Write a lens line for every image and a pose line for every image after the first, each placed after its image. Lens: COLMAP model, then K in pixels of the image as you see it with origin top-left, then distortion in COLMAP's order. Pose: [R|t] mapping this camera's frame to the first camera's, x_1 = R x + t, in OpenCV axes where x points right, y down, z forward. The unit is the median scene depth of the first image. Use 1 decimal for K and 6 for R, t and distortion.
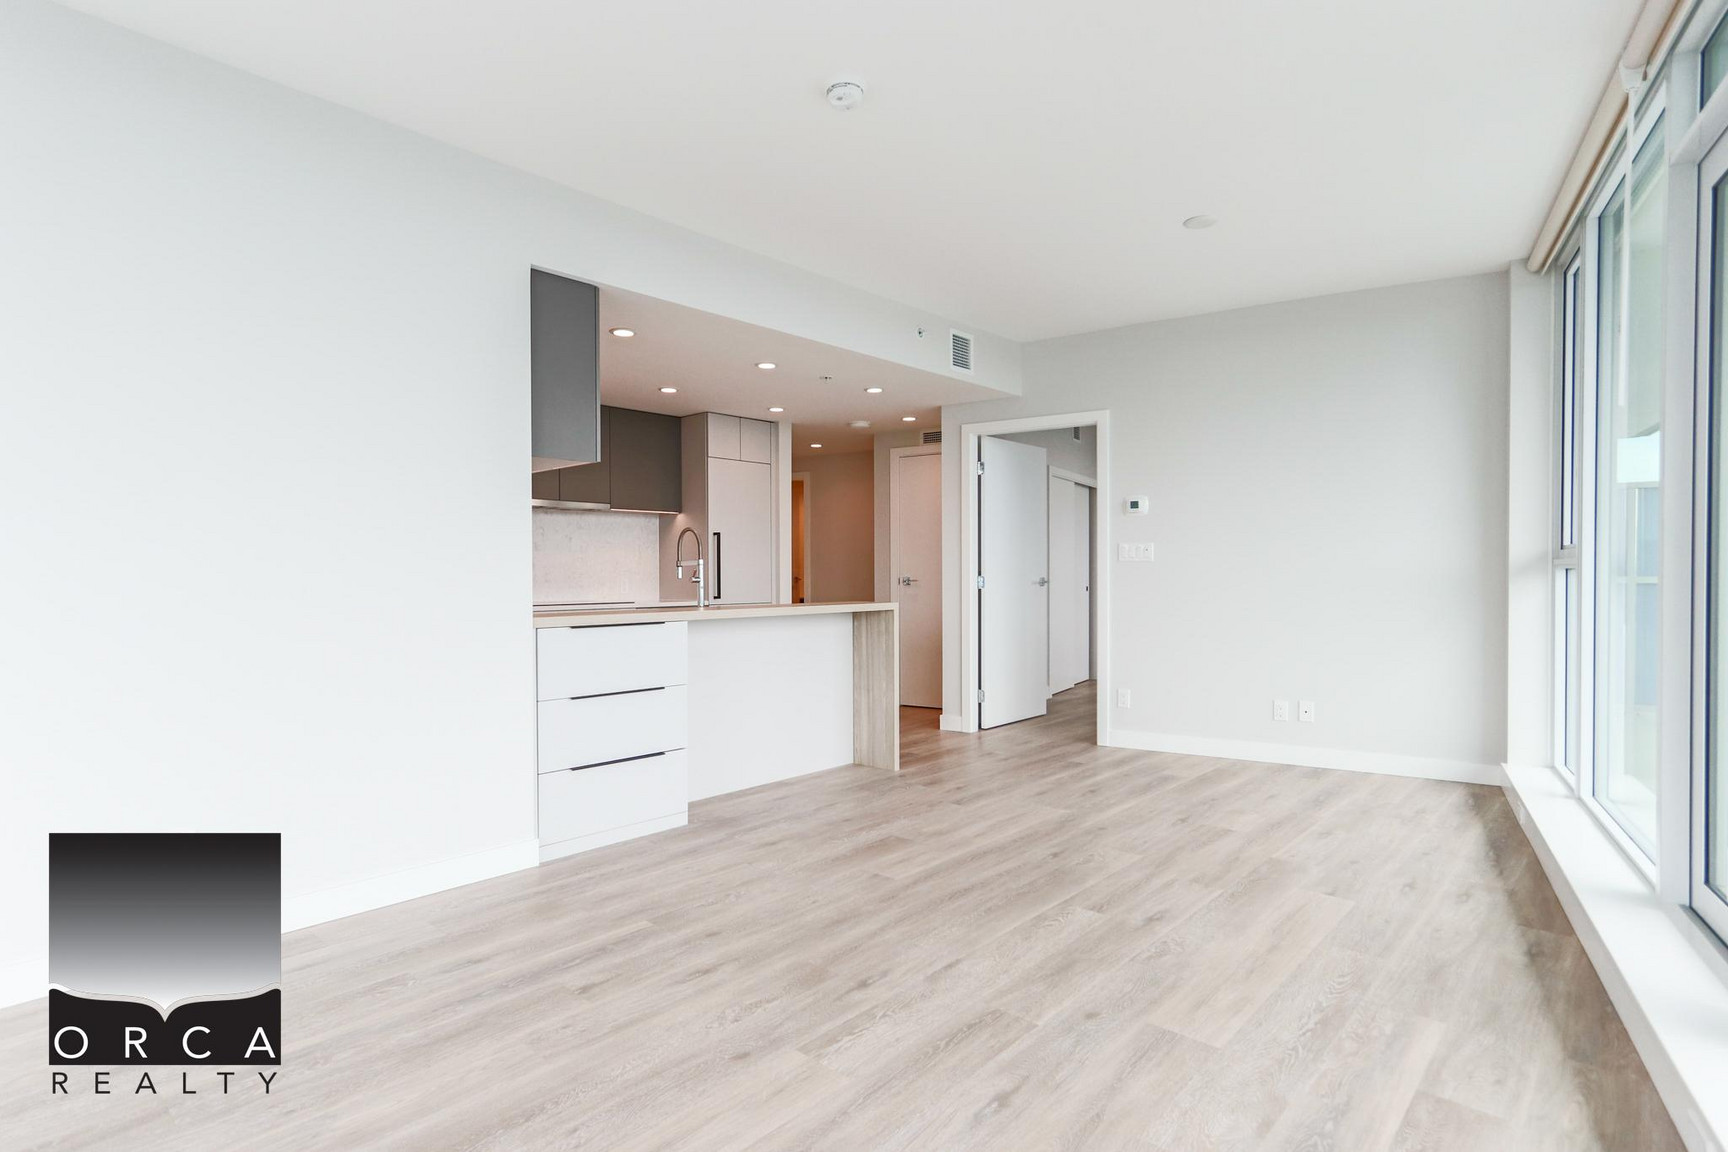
lens RADIAL K [[874.1, 0, 840.1], [0, 874.1, 584.1], [0, 0, 1]] dist [0.004498, 0.003909]
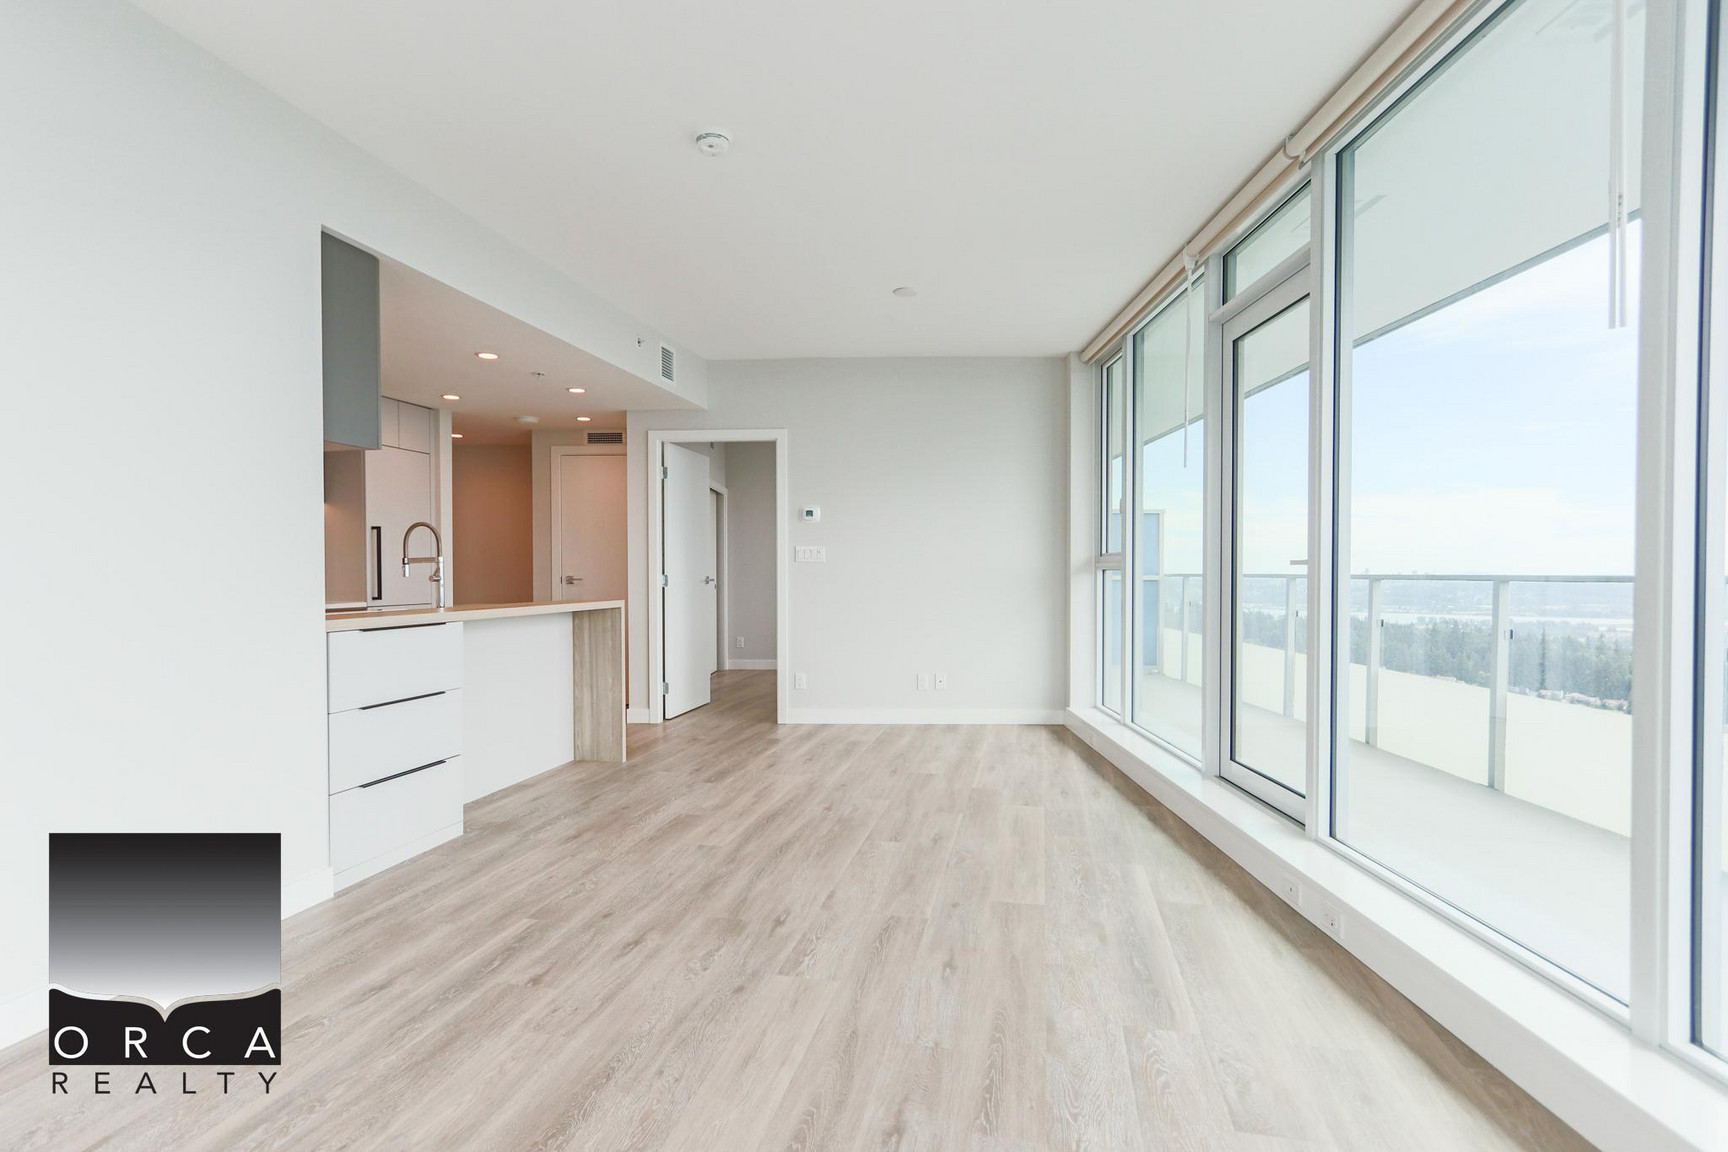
lens RADIAL K [[874.1, 0, 840.1], [0, 874.1, 584.1], [0, 0, 1]] dist [0.004498, 0.003909]
pose [[0.864651, -0.004932, 0.502349, -0.296394], [0.004517, 0.999988, 0.002044, 0.001391], [-0.502353, 0.000502, 0.864663, -0.033356]]
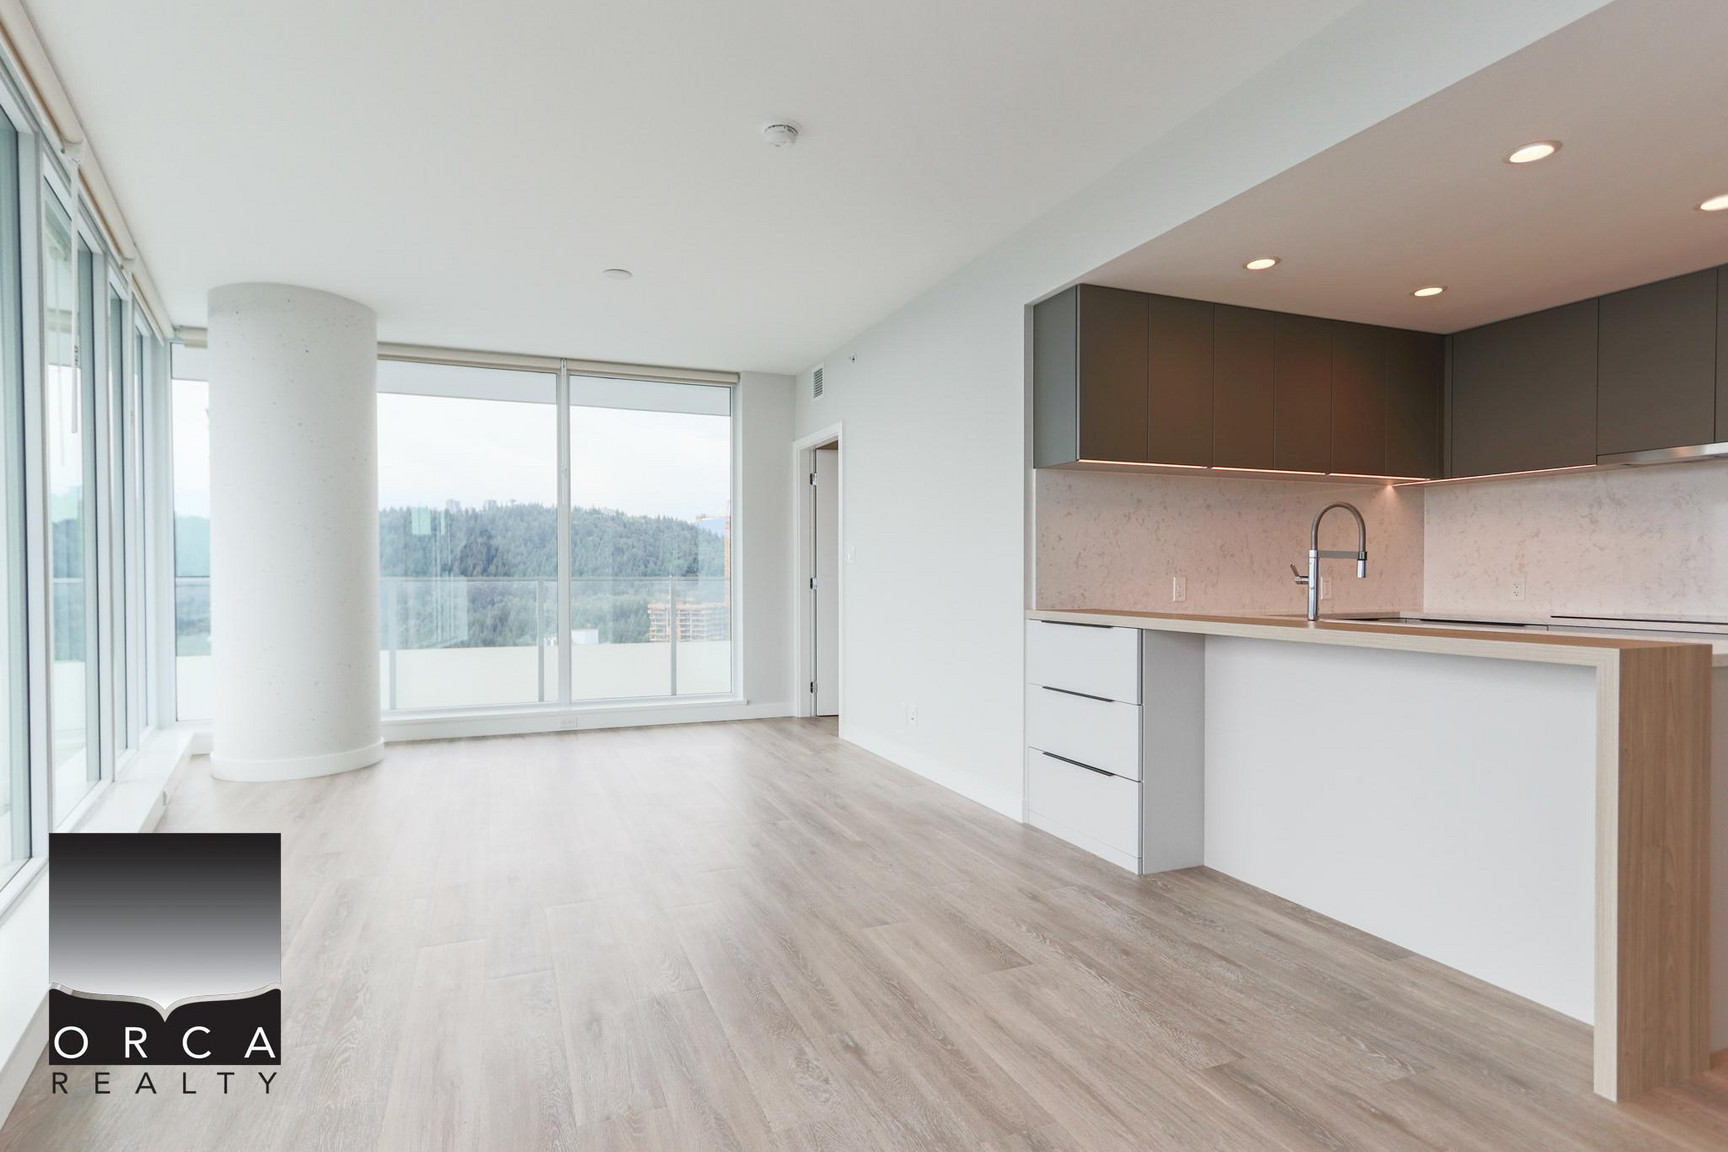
lens RADIAL K [[874.1, 0, 840.1], [0, 874.1, 584.1], [0, 0, 1]] dist [0.004498, 0.003909]
pose [[-0.428385, 0.016672, -0.903442, 0.687793], [-0.006122, 0.999753, 0.021352, -0.016000], [0.903575, 0.014677, -0.428178, 1.093041]]
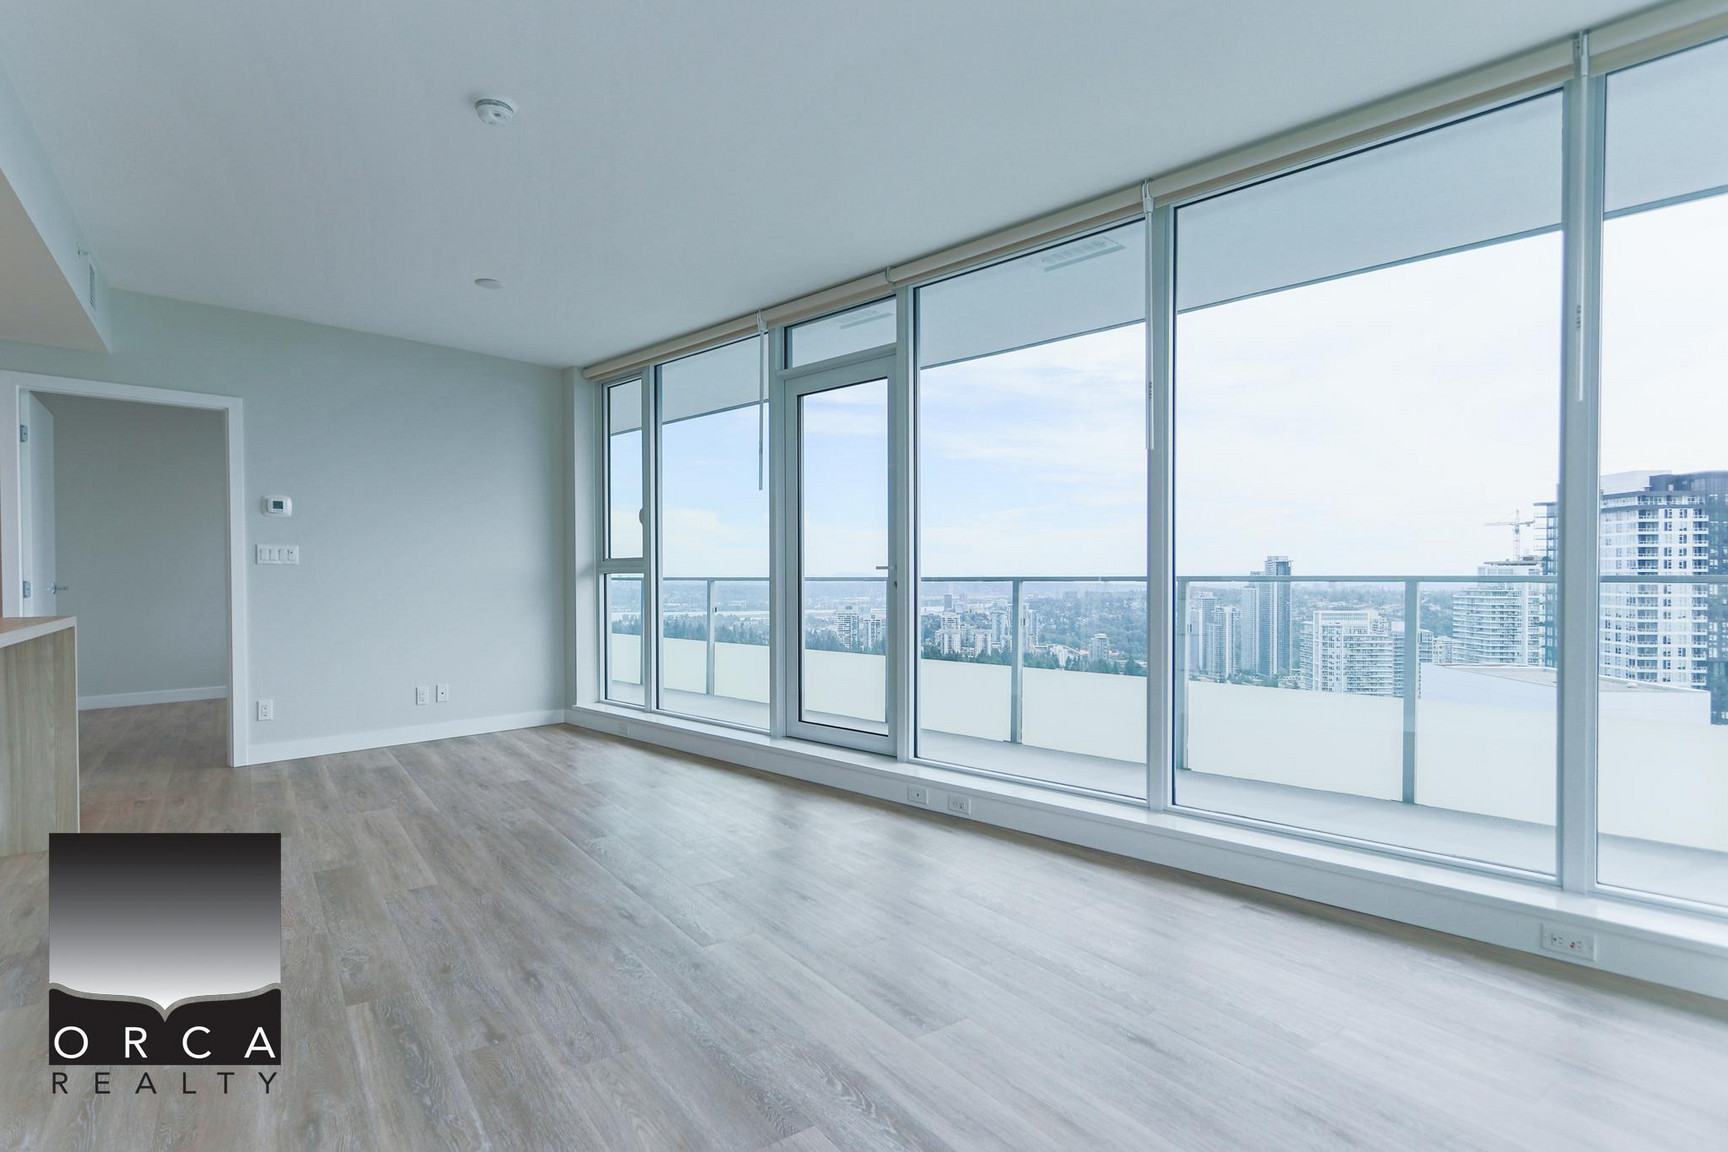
lens RADIAL K [[874.1, 0, 840.1], [0, 874.1, 584.1], [0, 0, 1]] dist [0.004498, 0.003909]
pose [[0.214909, -0.007838, 0.976603, -0.654666], [0.013472, 0.999896, 0.005061, -0.001210], [-0.976541, 0.012069, 0.214993, 0.273523]]
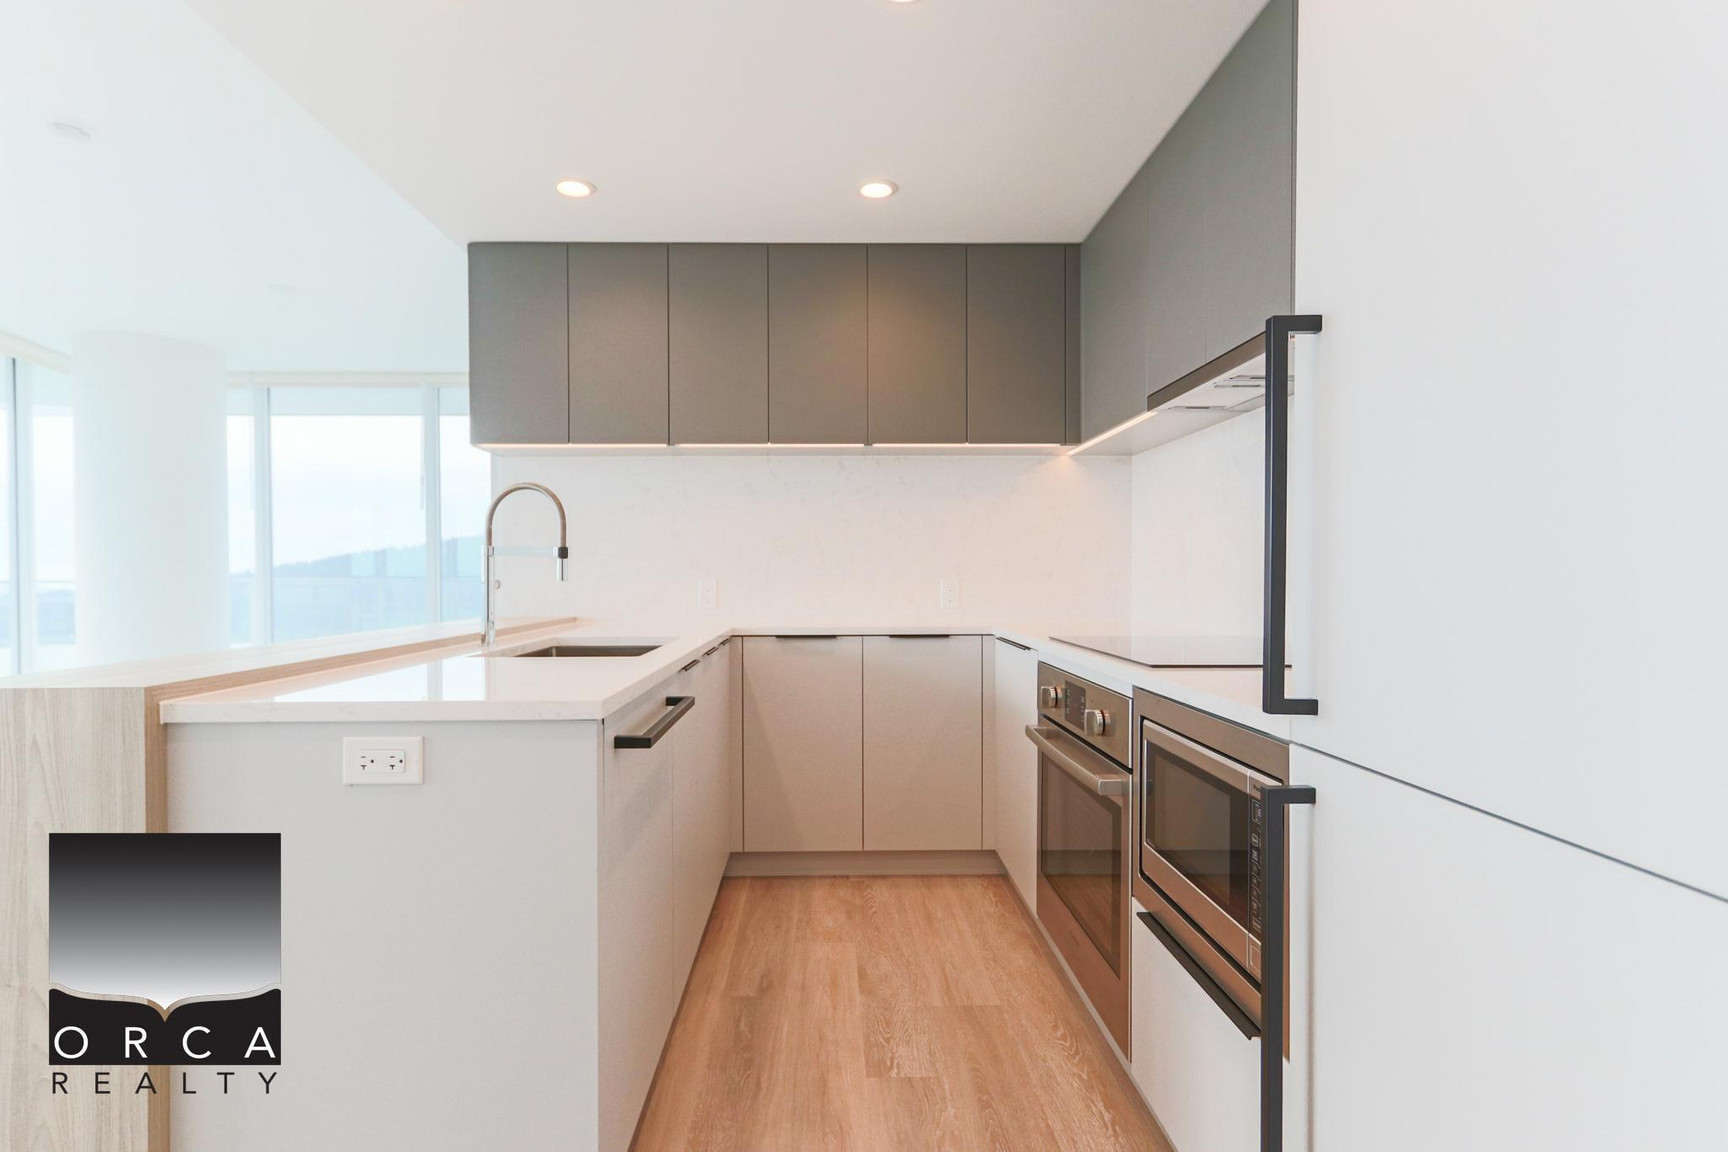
lens RADIAL K [[874.1, 0, 840.1], [0, 874.1, 584.1], [0, 0, 1]] dist [0.004498, 0.003909]
pose [[-0.717012, 0.015847, -0.696881, 0.063809], [0.000021, 0.999742, 0.022712, -0.019528], [0.697061, 0.016270, -0.716827, 1.737695]]
